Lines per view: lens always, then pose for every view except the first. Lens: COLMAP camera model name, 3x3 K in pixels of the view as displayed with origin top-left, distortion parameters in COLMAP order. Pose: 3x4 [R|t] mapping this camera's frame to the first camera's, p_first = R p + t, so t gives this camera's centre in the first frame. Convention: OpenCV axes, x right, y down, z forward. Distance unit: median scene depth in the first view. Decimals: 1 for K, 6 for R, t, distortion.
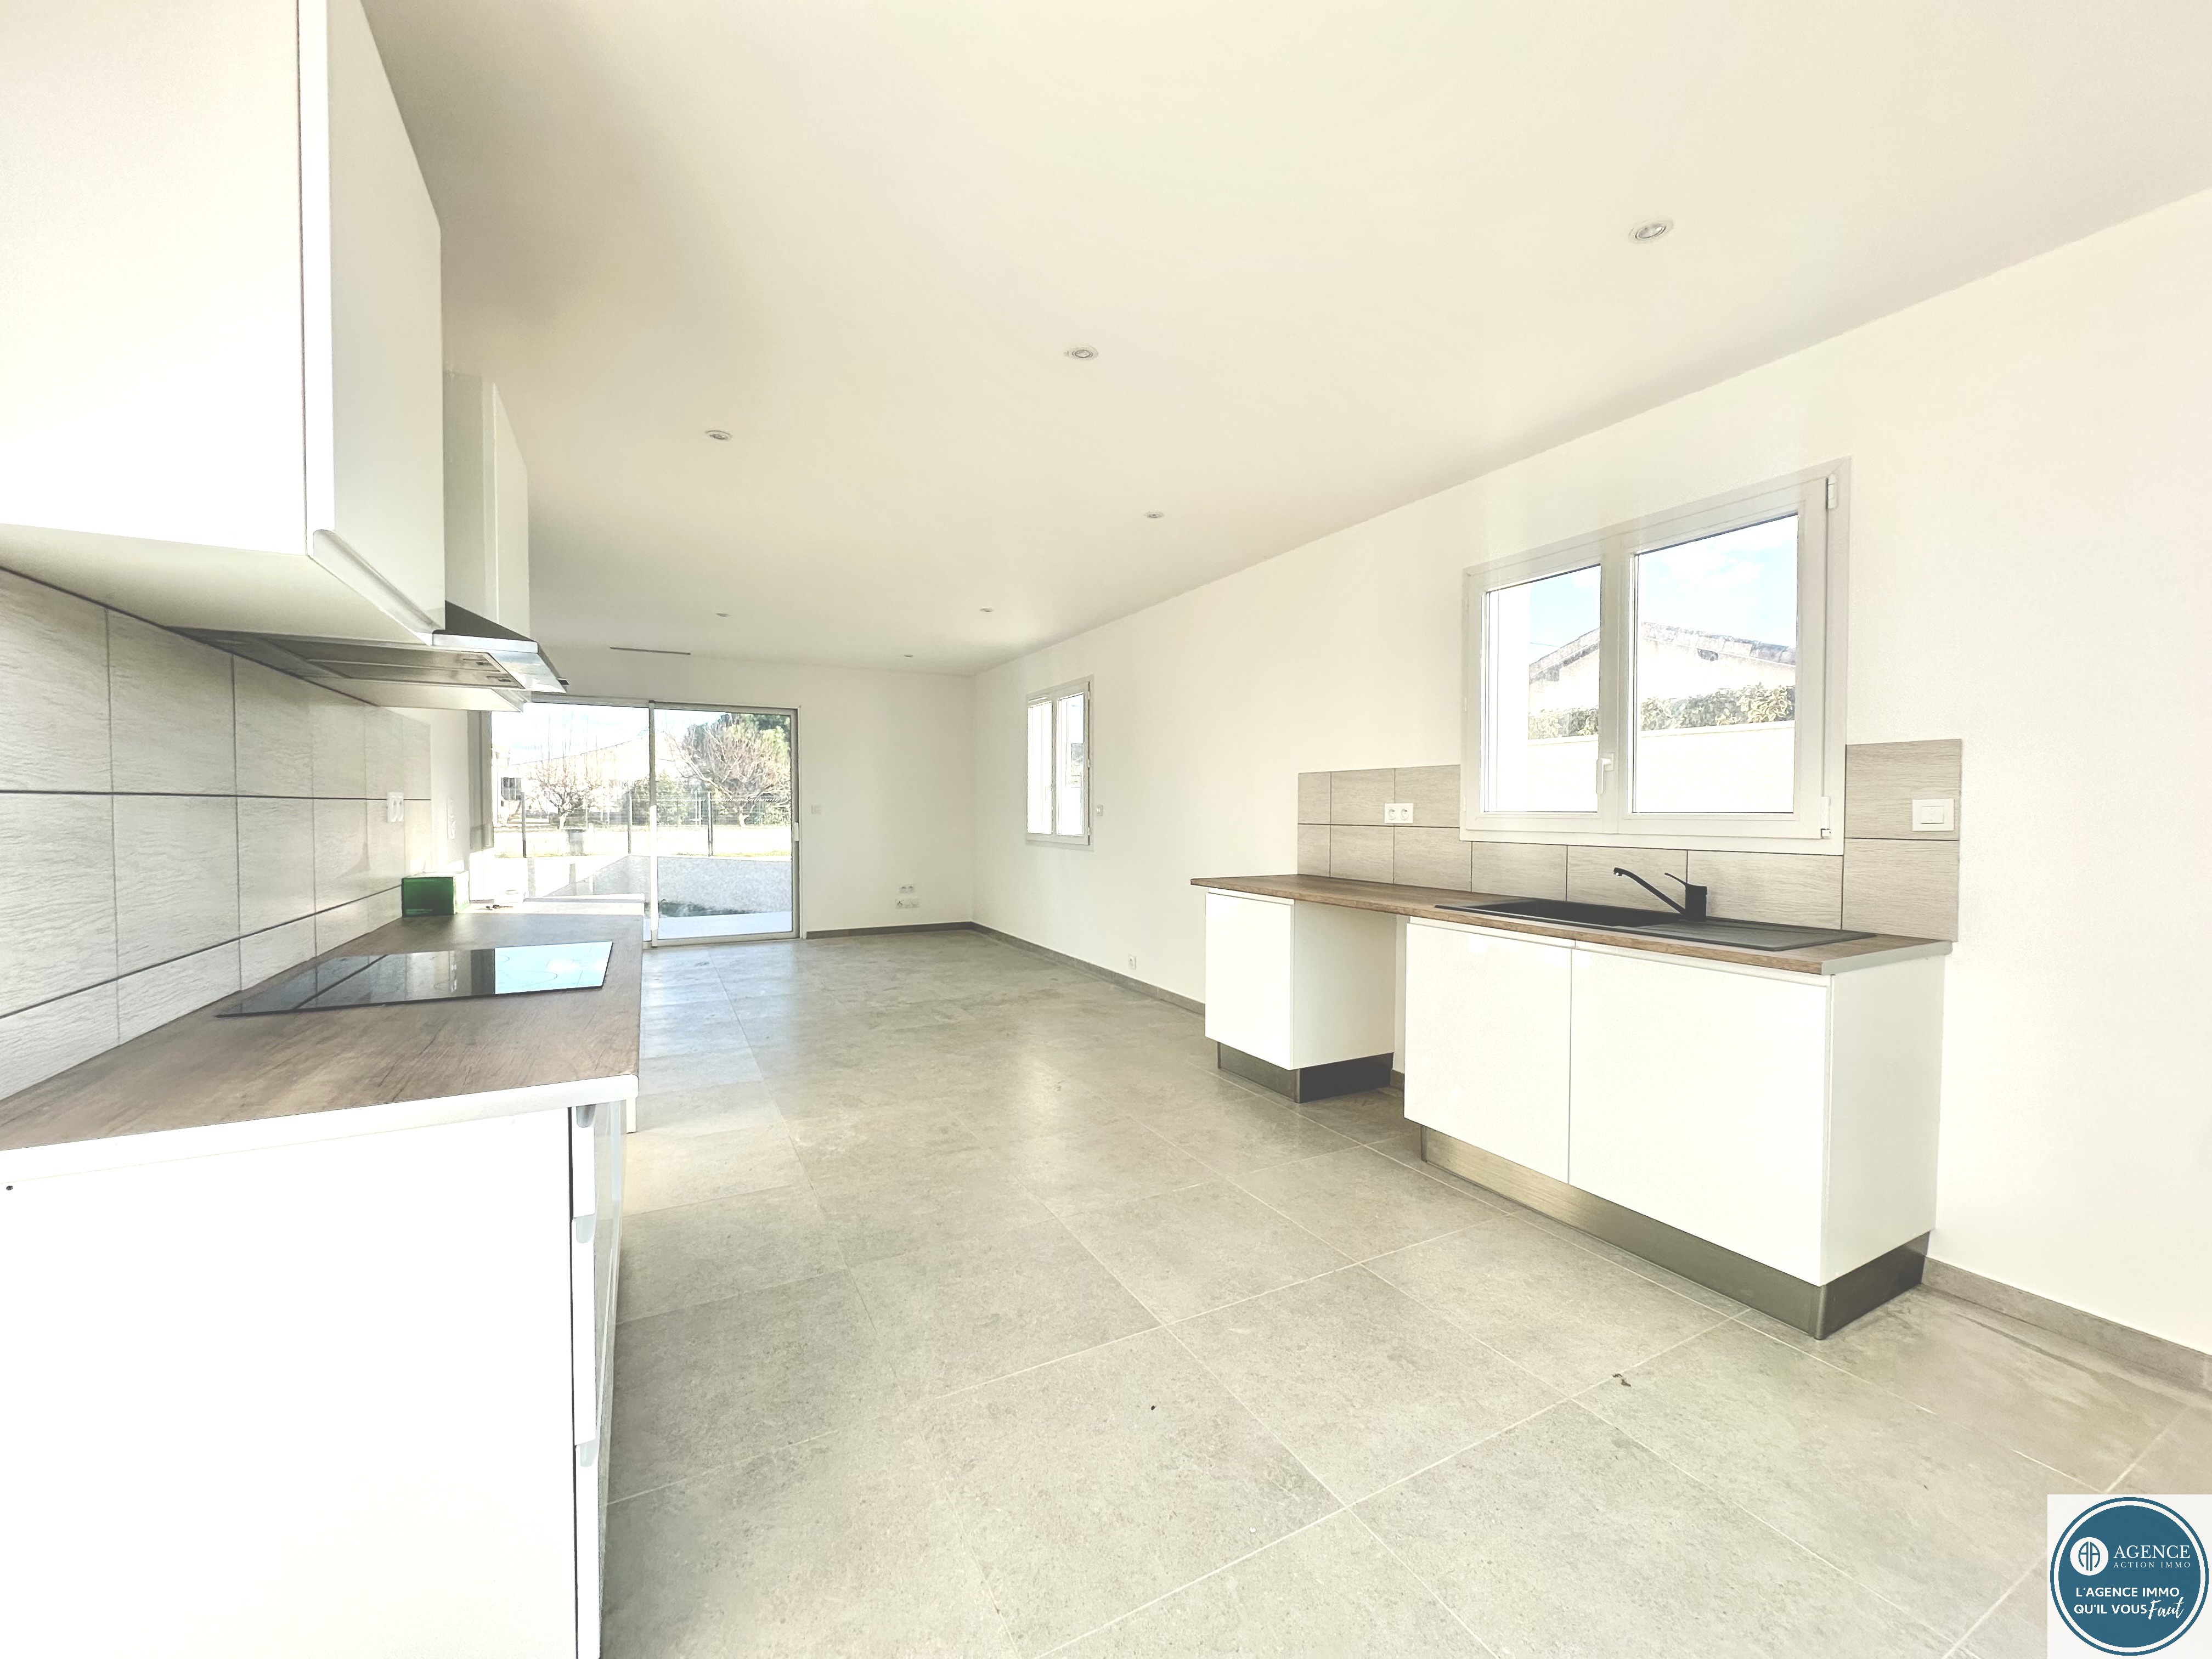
lens RADIAL K [[874.7, 0, 1103.9], [0, 874.7, 829.4], [0, 0, 1]] dist [-0.001338, 0.000656]
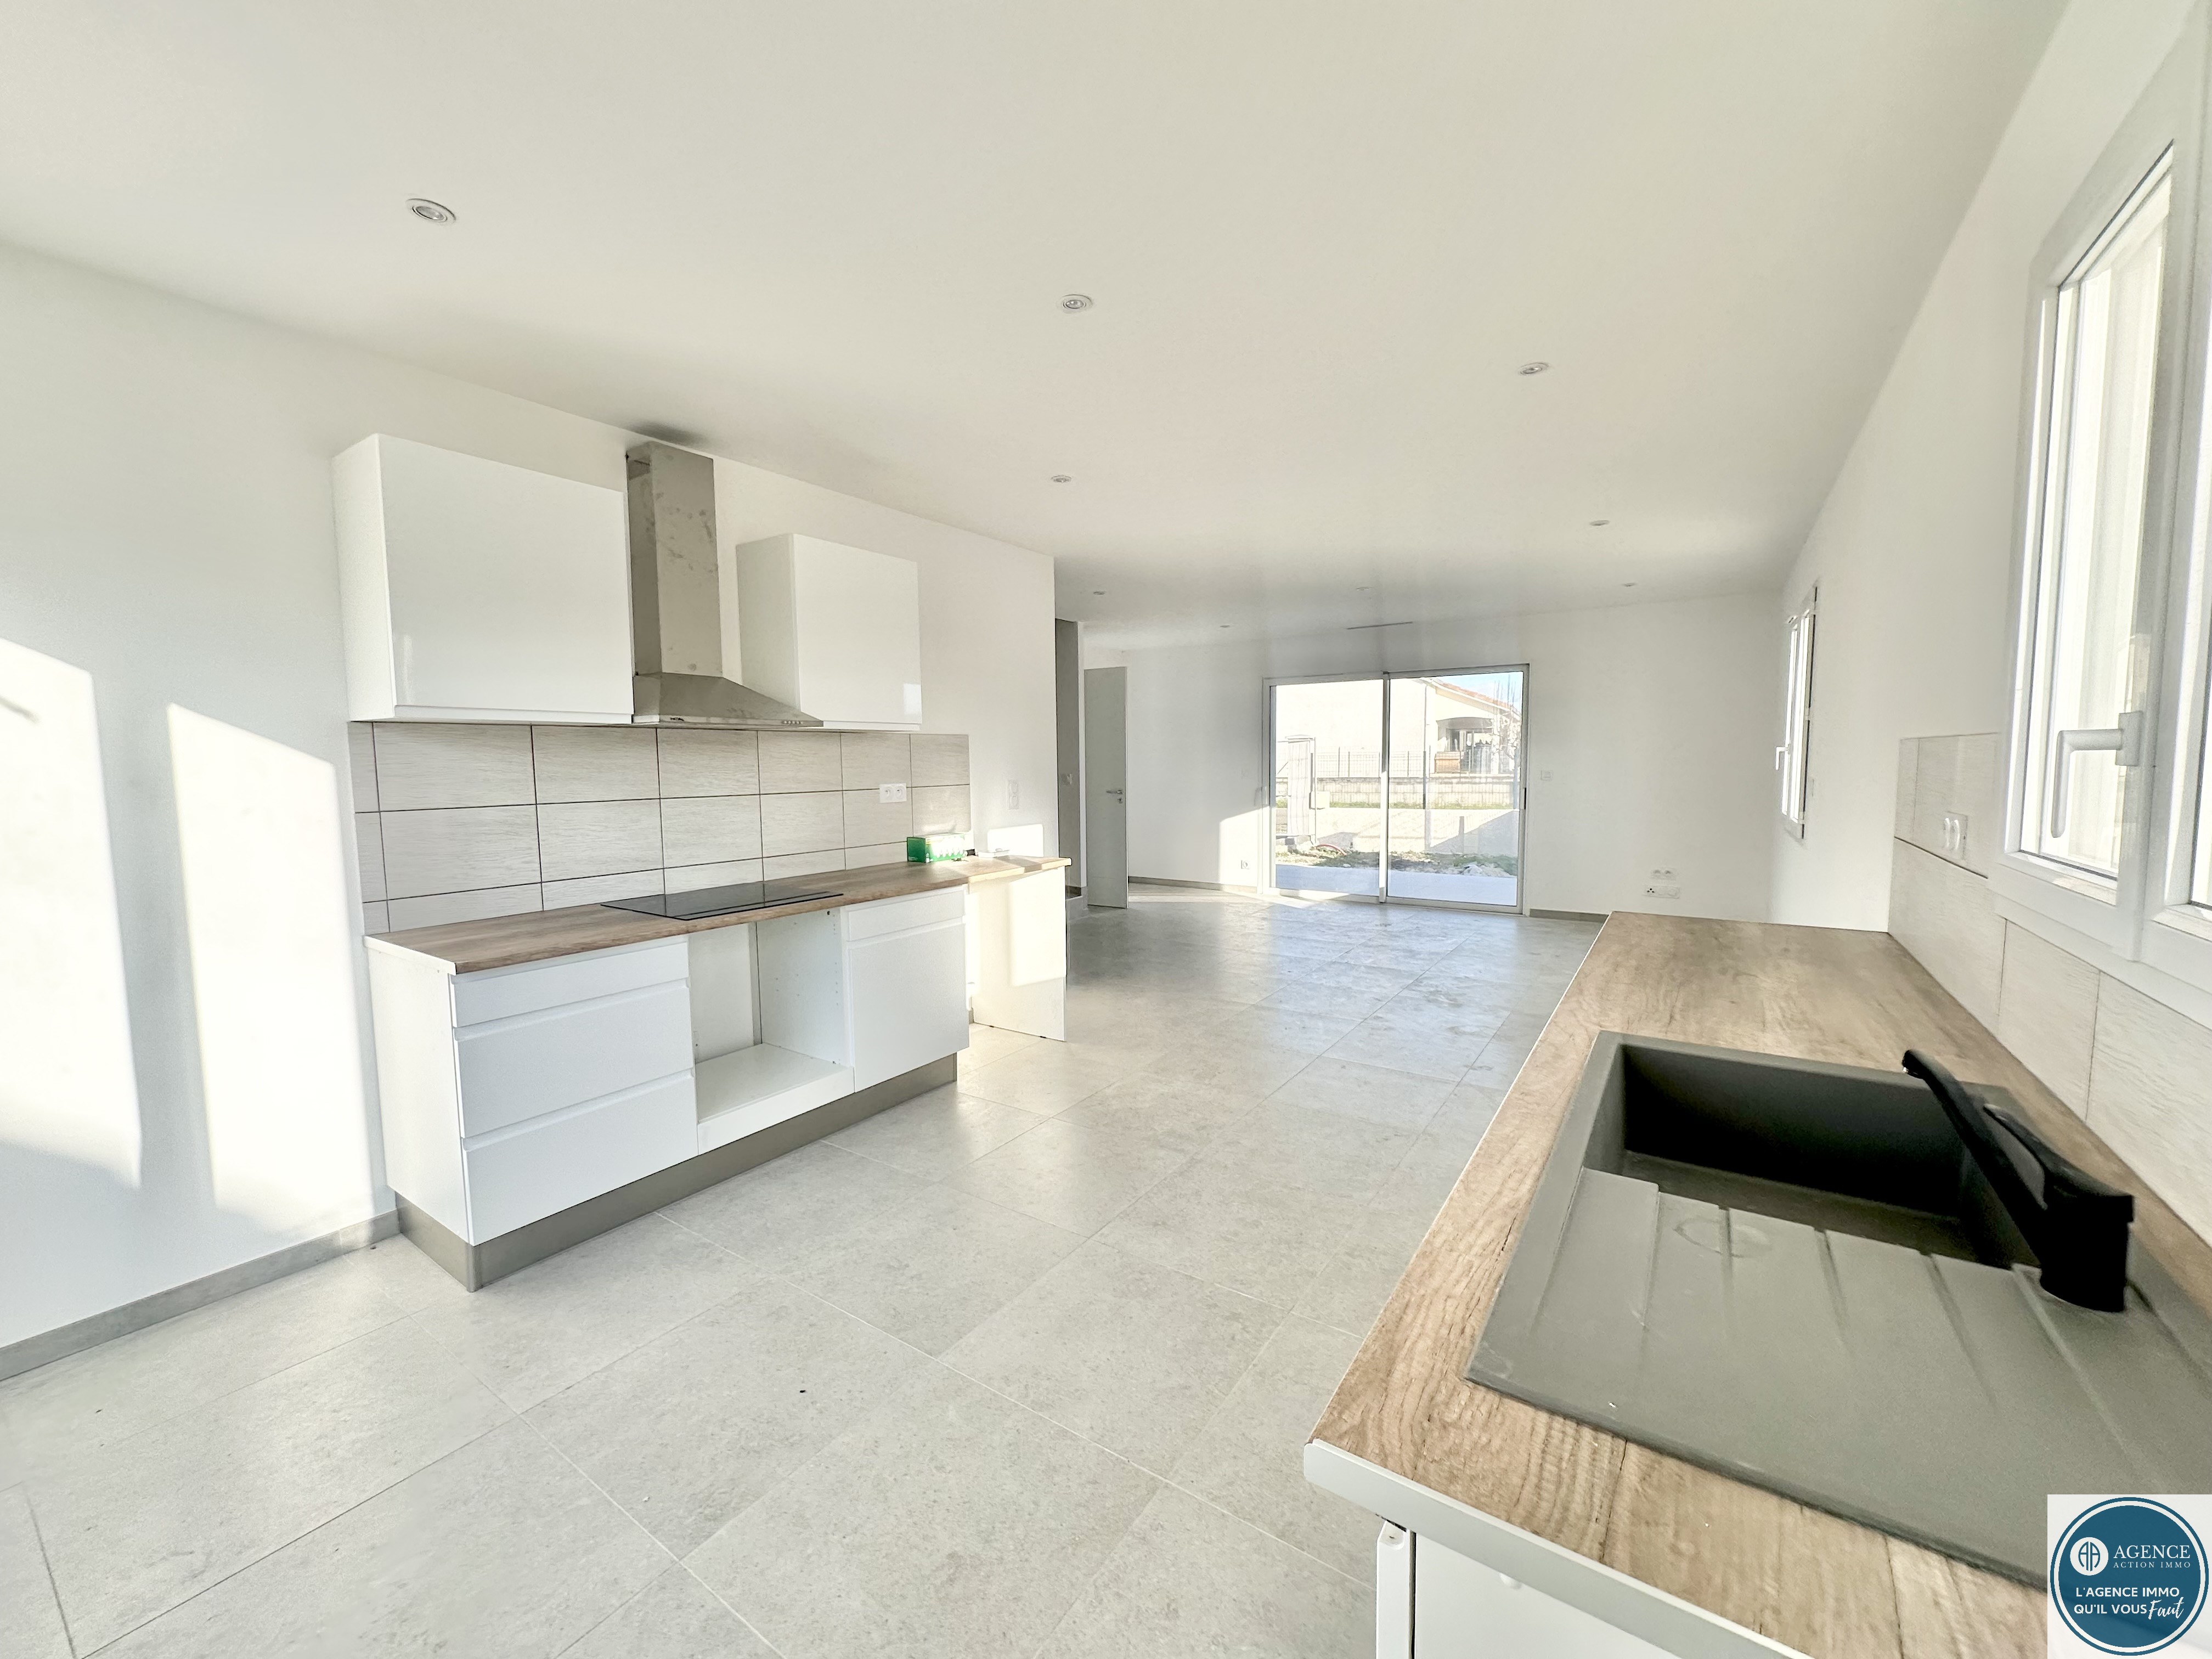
lens RADIAL K [[874.7, 0, 1109.6], [0, 874.7, 831.0], [0, 0, 1]] dist [-0.001338, 0.000656]
pose [[0.474890, 0.065362, -0.877614, 0.663047], [-0.011354, 0.997610, 0.068155, -0.057544], [0.879972, -0.022402, 0.474497, 0.494260]]
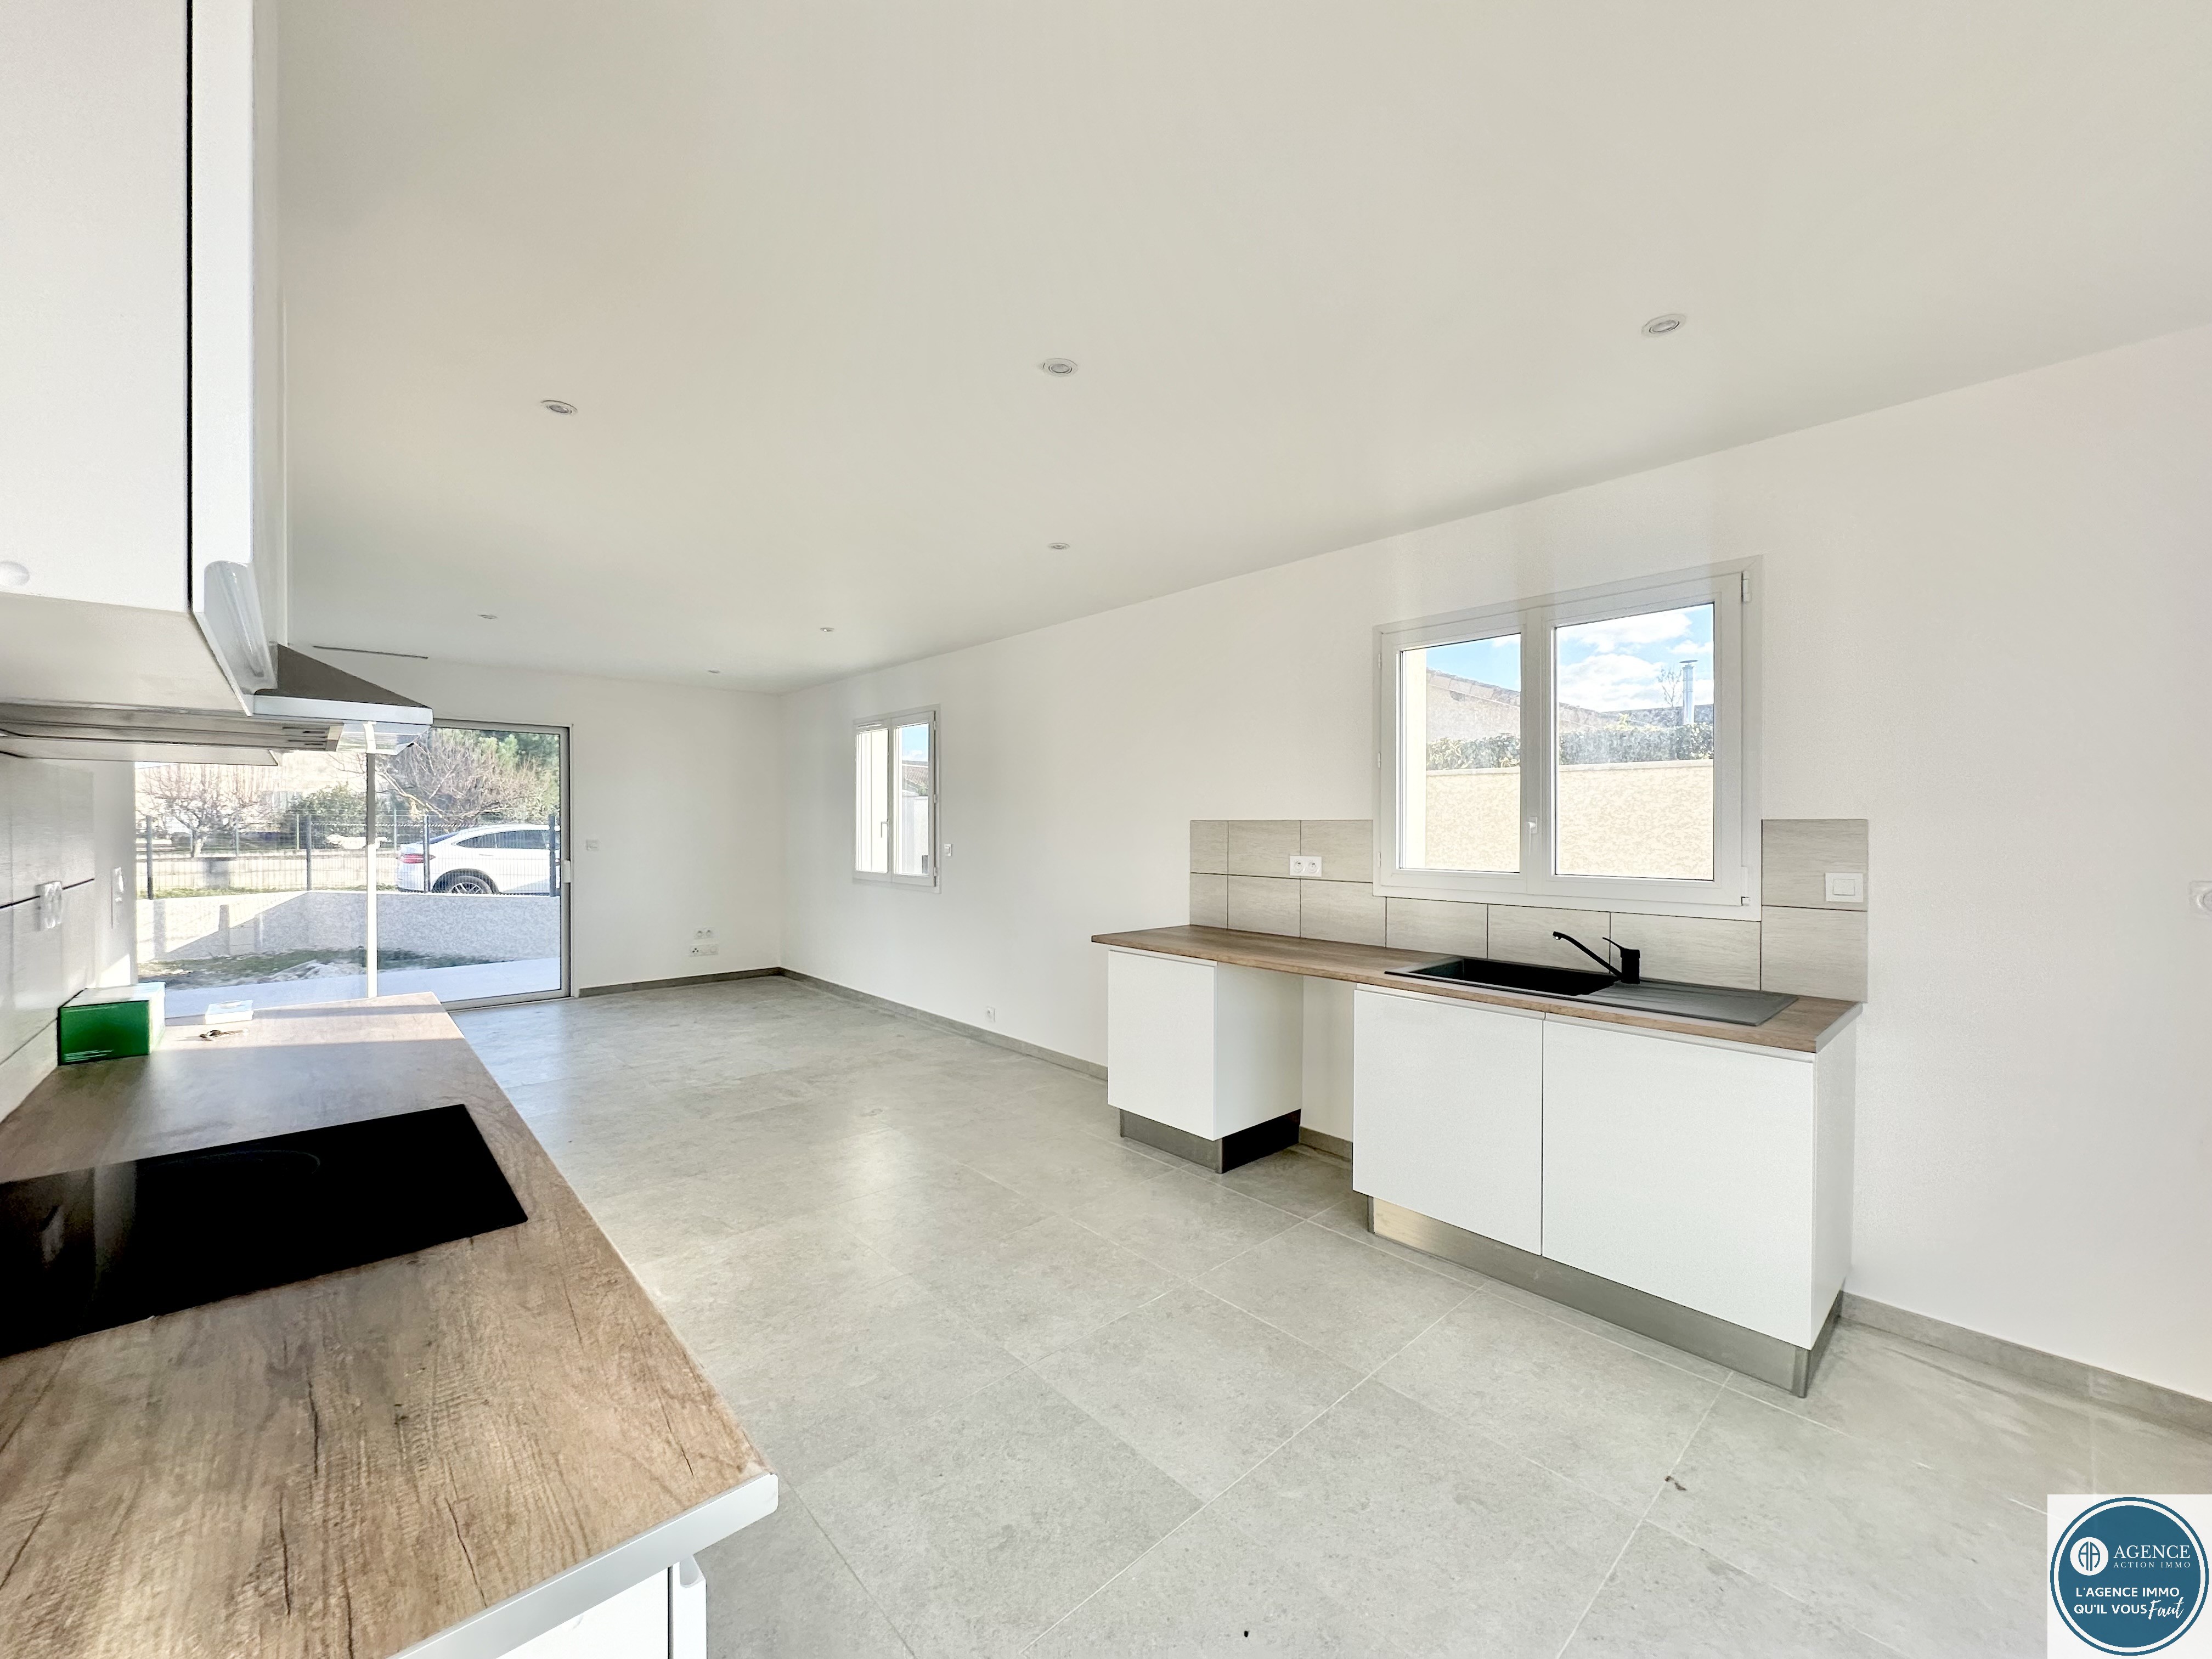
lens RADIAL K [[874.7, 0, 1104.1], [0, 874.7, 829.4], [0, 0, 1]] dist [-0.001338, 0.000656]
pose [[0.967191, -0.002055, 0.254041, -0.168896], [0.006435, 0.999845, -0.016411, -0.056435], [-0.253968, 0.017508, 0.967054, 0.124435]]
